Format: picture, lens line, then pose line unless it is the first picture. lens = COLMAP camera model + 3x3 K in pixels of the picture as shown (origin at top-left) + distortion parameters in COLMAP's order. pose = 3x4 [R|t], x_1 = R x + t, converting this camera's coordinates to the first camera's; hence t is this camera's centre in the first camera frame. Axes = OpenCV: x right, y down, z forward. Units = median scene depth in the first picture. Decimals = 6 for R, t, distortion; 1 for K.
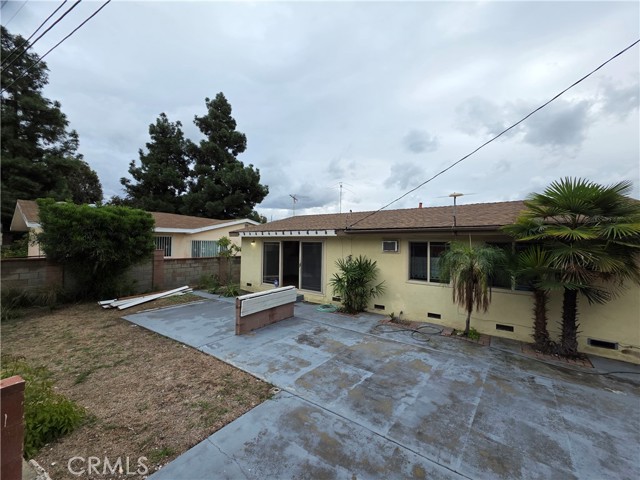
lens RADIAL K [[252.9, 0, 321.8], [0, 252.9, 240.4], [0, 0, 1]] dist [0.001314, 0.000160]
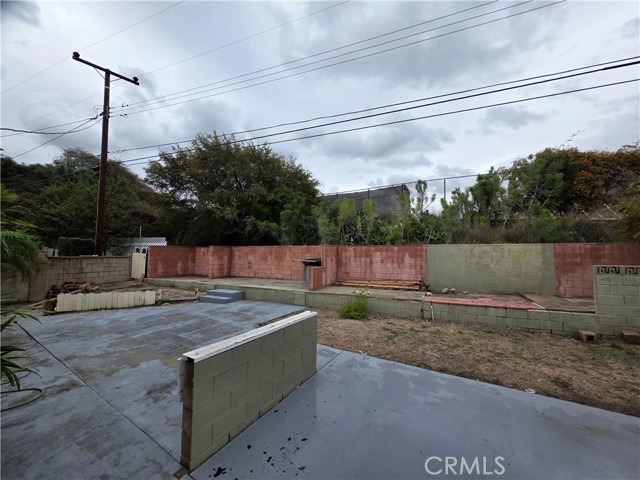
lens RADIAL K [[254.5, 0, 320.7], [0, 254.5, 238.8], [0, 0, 1]] dist [0.000952, 0.000365]
pose [[-0.998793, -0.023265, -0.043260, -0.333991], [-0.020368, 0.997596, -0.066241, 0.084659], [0.044697, -0.065279, -0.996865, 1.754378]]
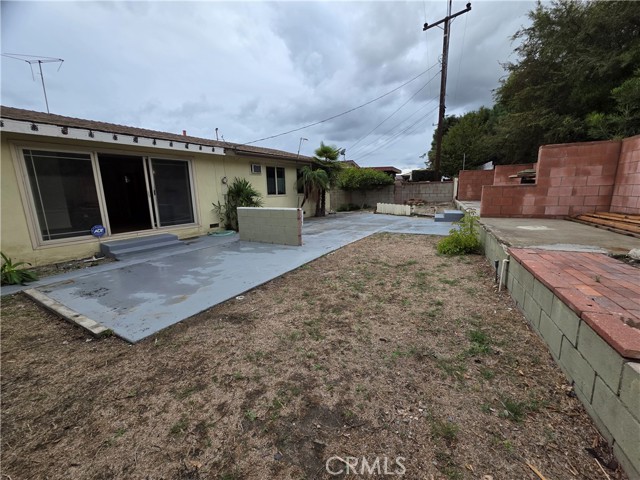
lens RADIAL K [[254.5, 0, 320.7], [0, 254.5, 238.8], [0, 0, 1]] dist [0.000952, 0.000365]
pose [[-0.033213, -0.201948, 0.978833, -1.395790], [0.014413, 0.979175, 0.202508, 0.148648], [-0.999344, 0.020834, -0.029611, 0.992432]]
